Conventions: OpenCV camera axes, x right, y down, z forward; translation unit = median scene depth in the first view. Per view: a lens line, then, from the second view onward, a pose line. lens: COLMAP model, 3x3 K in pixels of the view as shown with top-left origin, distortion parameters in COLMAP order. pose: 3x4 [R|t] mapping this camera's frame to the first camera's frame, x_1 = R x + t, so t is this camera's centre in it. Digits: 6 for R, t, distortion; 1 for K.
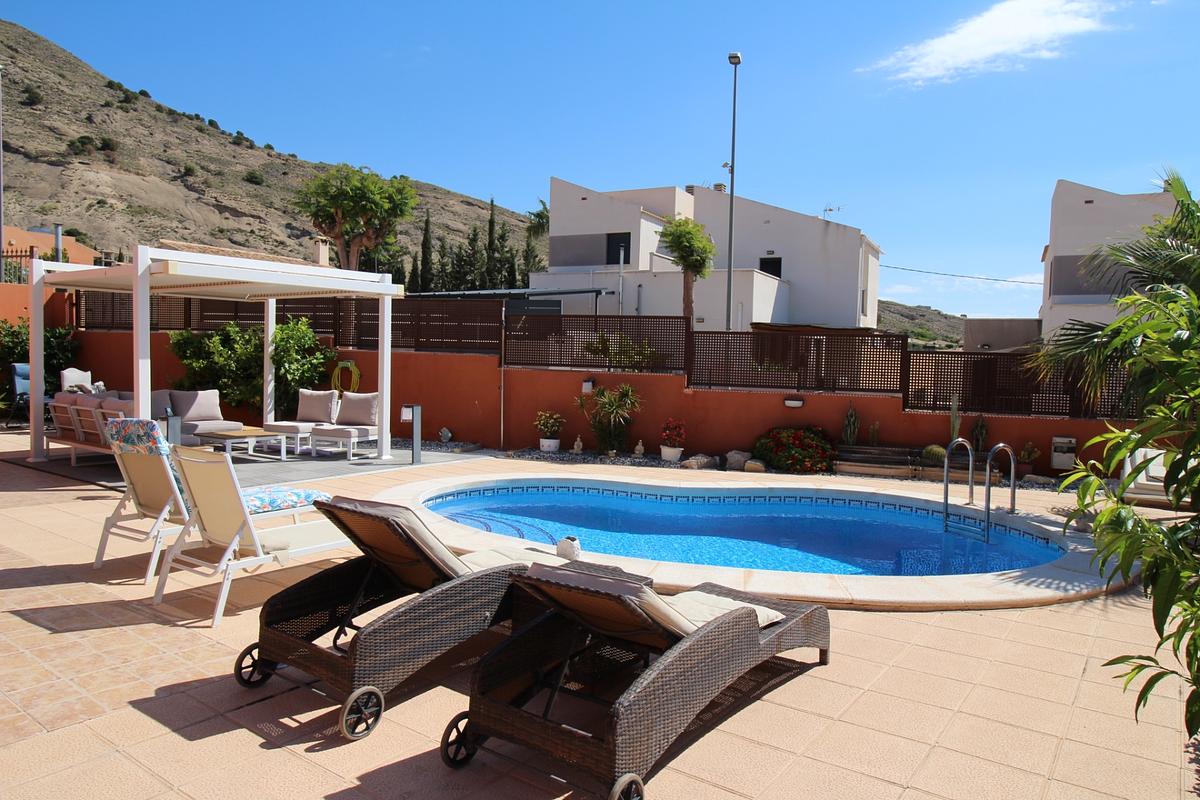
lens RADIAL K [[795.8, 0, 600.0], [0, 795.8, 400.0], [0, 0, 1]] dist [0.025476, -0.000134]
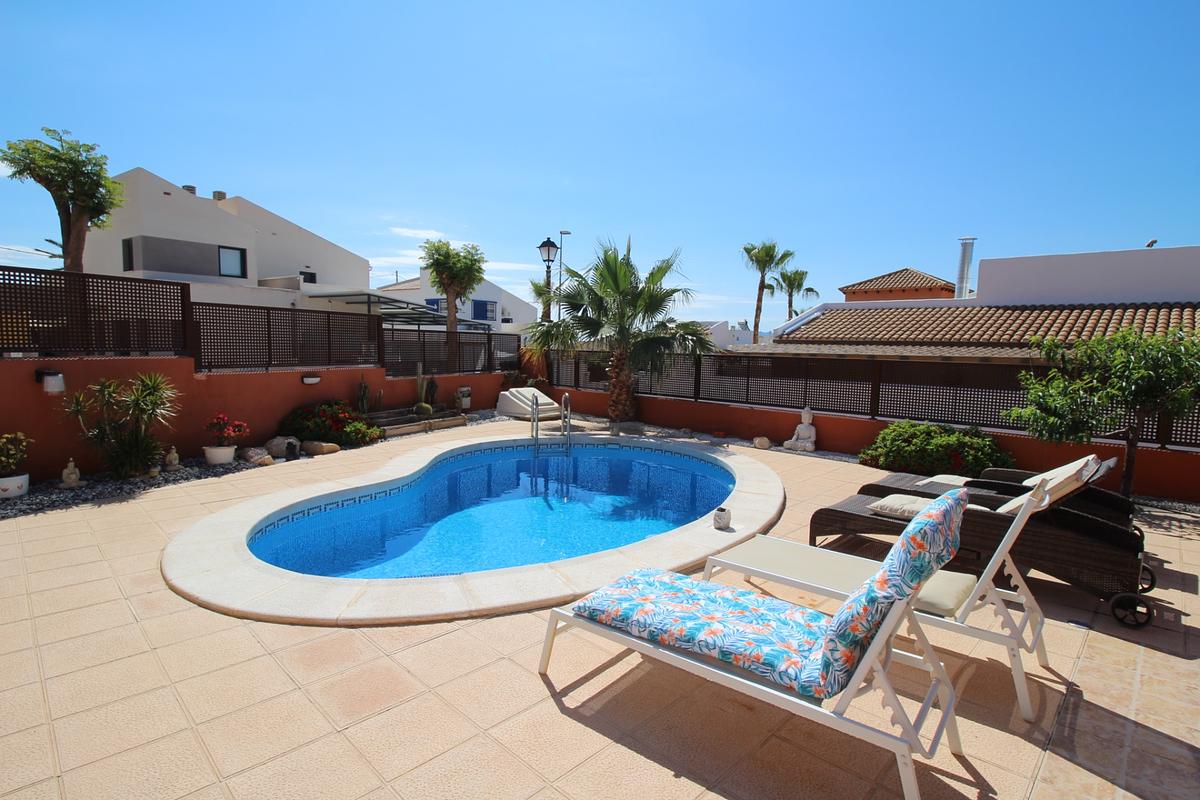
lens RADIAL K [[583.7, 0, 600.0], [0, 583.7, 400.0], [0, 0, 1]] dist [-0.002941, -0.000871]
pose [[0.142275, -0.120530, 0.982461, -0.424928], [0.030748, 0.992618, 0.117324, -0.045180], [-0.989349, 0.013516, 0.144931, 0.504032]]
